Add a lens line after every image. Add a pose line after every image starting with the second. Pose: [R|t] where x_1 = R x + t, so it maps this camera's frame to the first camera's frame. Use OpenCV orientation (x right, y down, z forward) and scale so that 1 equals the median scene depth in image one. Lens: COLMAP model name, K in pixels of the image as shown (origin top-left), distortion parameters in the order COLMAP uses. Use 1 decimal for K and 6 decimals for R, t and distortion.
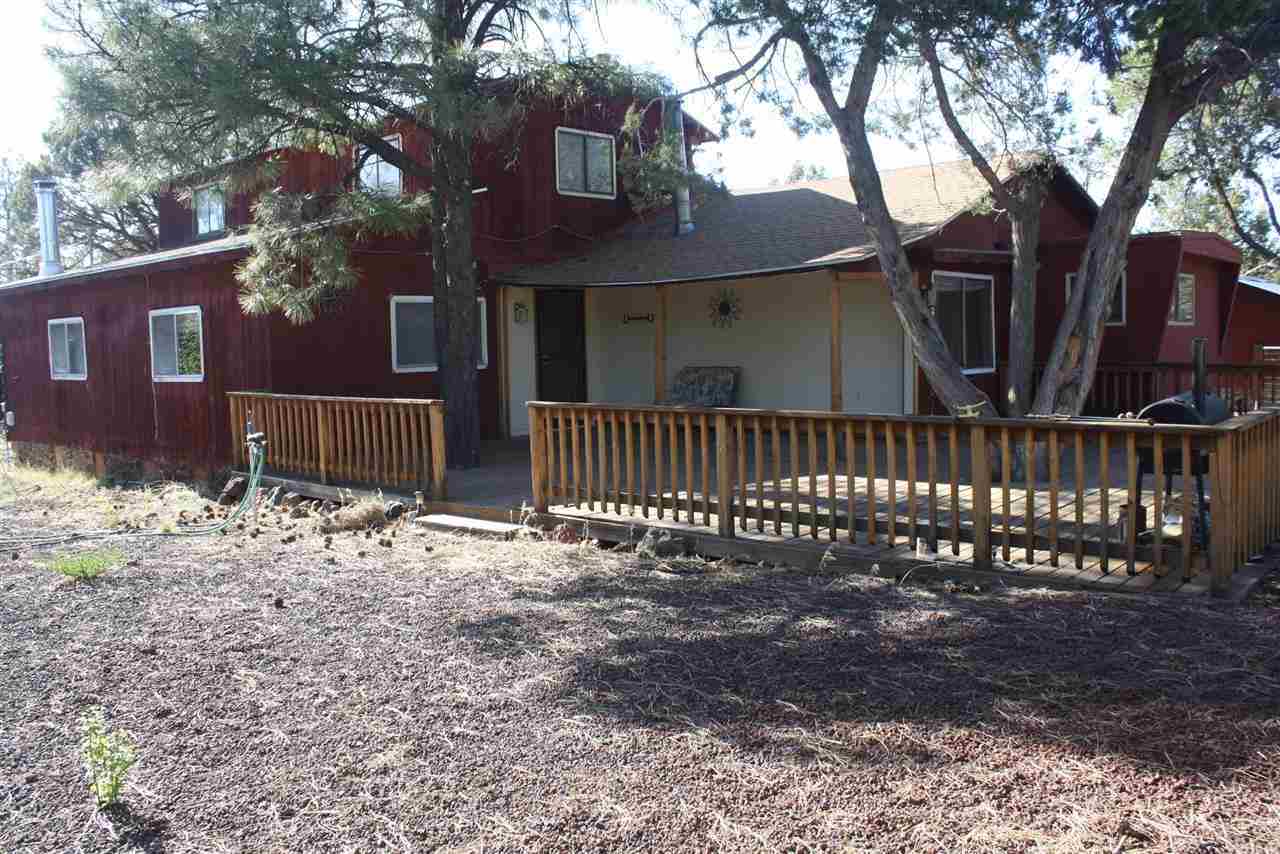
lens RADIAL K [[1090.4, 0, 652.0], [0, 1090.4, 402.7], [0, 0, 1]] dist [-0.147809, 0.124092]
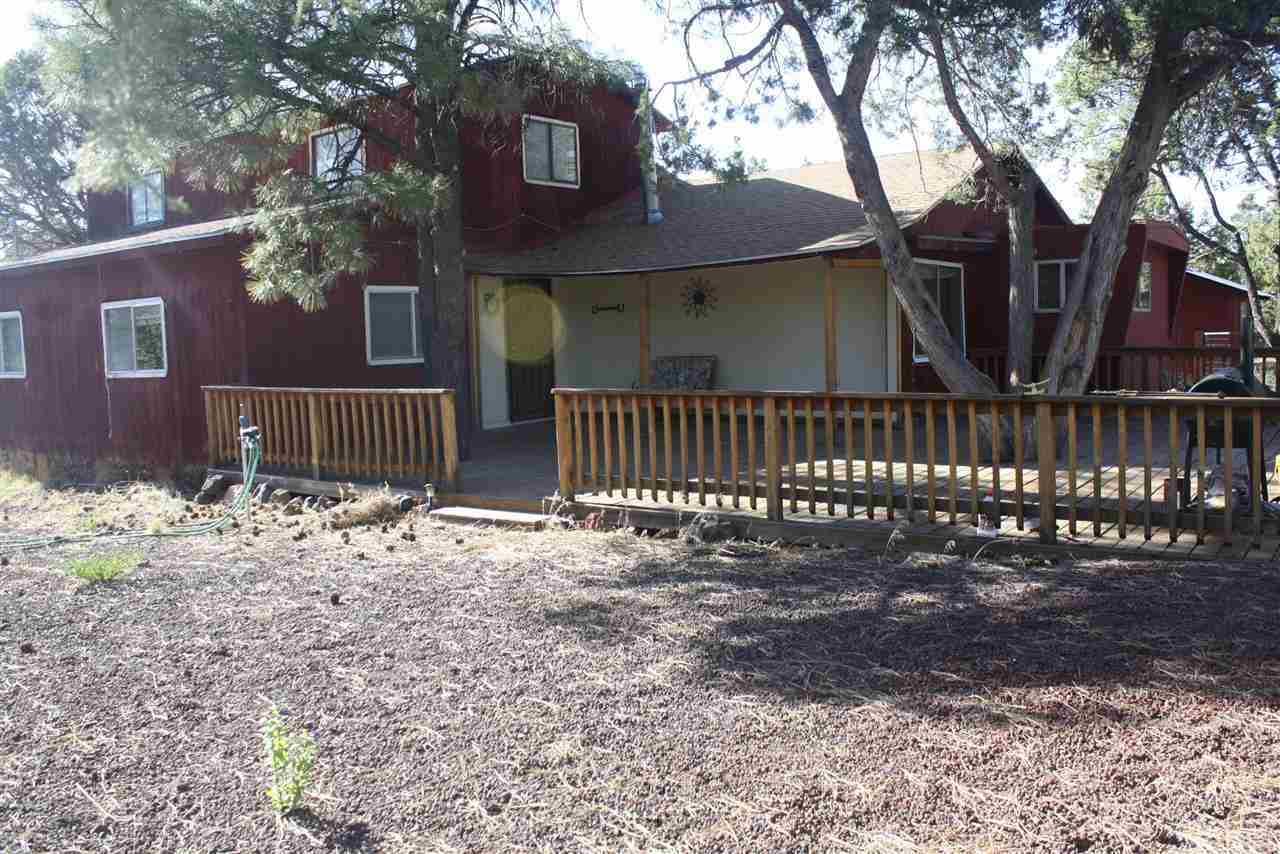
lens RADIAL K [[1090.4, 0, 651.3], [0, 1090.4, 415.8], [0, 0, 1]] dist [-0.147809, 0.124092]
pose [[0.995518, -0.014846, 0.093404, -0.117921], [0.013407, 0.999782, 0.016021, 0.008735], [-0.093621, -0.014697, 0.995499, 0.014174]]
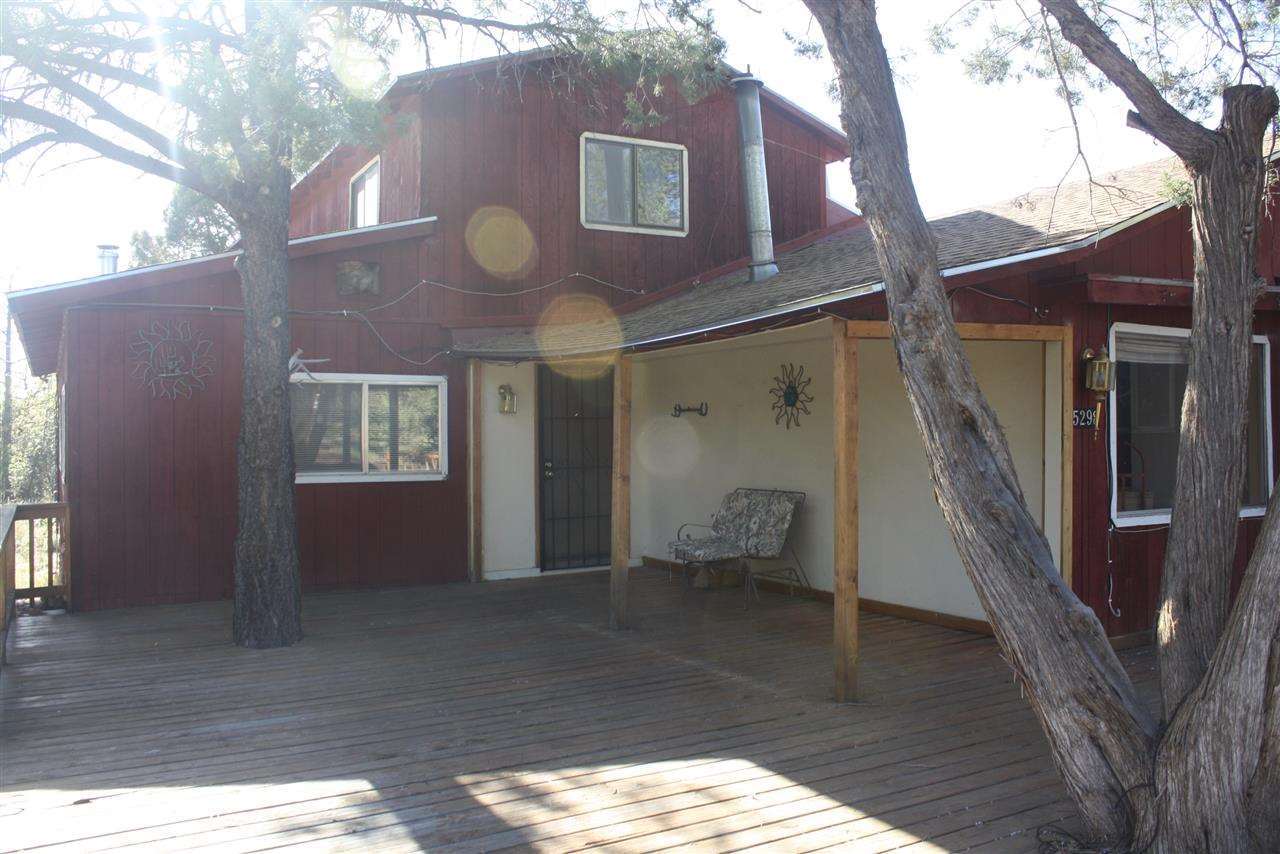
lens RADIAL K [[1090.4, 0, 644.8], [0, 1090.4, 425.5], [0, 0, 1]] dist [-0.147809, 0.124092]
pose [[0.943977, 0.015451, -0.329650, 0.314667], [-0.035168, 0.997925, -0.053934, -0.055017], [0.328133, 0.062506, 0.942561, 0.646669]]
